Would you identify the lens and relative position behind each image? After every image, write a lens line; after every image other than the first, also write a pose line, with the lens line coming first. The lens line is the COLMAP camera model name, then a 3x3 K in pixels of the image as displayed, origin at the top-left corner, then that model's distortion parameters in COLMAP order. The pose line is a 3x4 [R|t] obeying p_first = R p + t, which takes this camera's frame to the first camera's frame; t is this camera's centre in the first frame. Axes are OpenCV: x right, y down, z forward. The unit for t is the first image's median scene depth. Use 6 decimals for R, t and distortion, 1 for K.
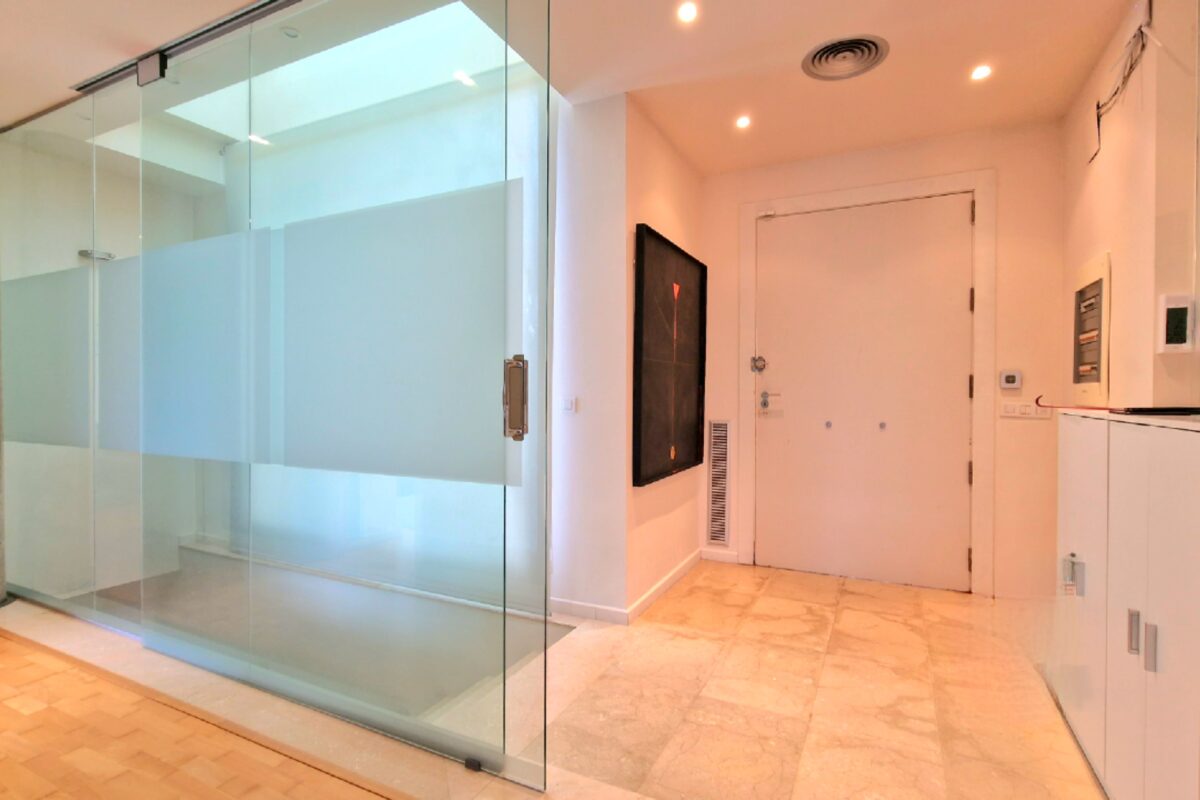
lens RADIAL K [[586.8, 0, 600.0], [0, 586.8, 400.0], [0, 0, 1]] dist [-0.000730, 0.000254]
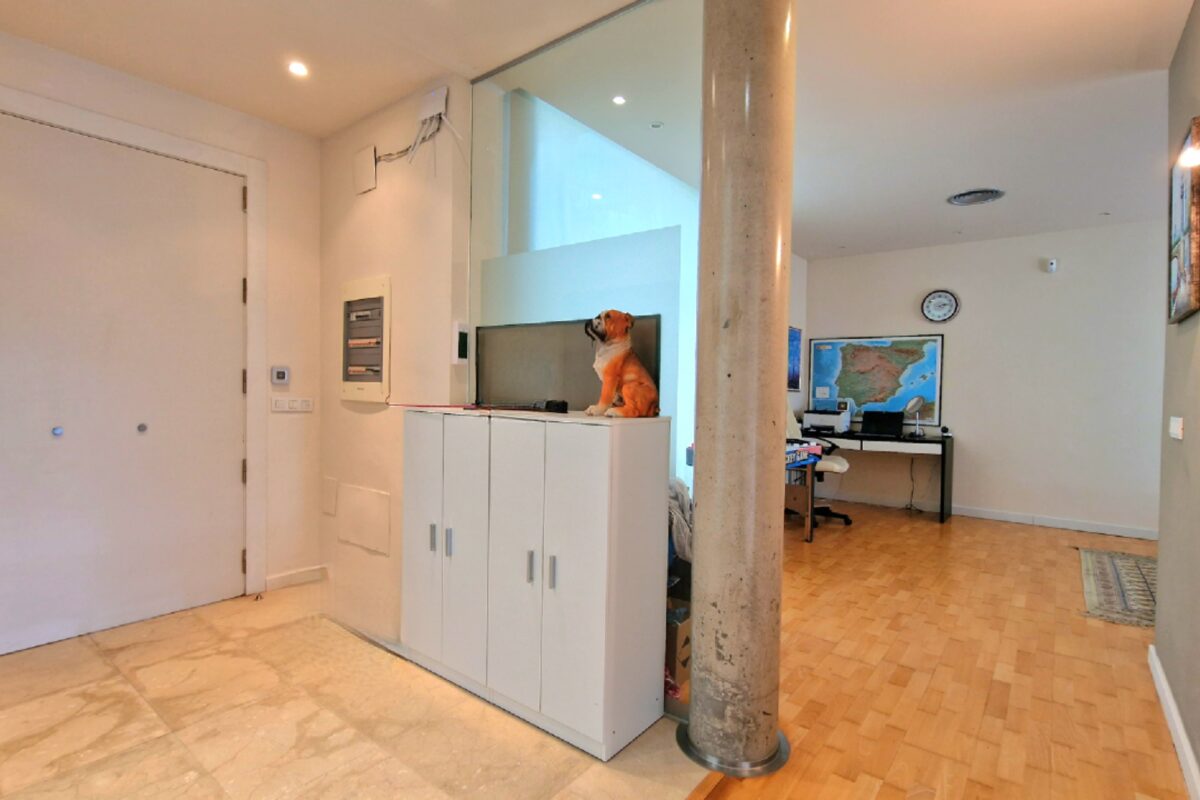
lens RADIAL K [[586.8, 0, 600.0], [0, 586.8, 400.0], [0, 0, 1]] dist [-0.000730, 0.000254]
pose [[0.203379, -0.021326, 0.978868, -0.223718], [-0.006053, 0.999716, 0.023038, -0.021491], [-0.979081, -0.010610, 0.203192, 0.280220]]
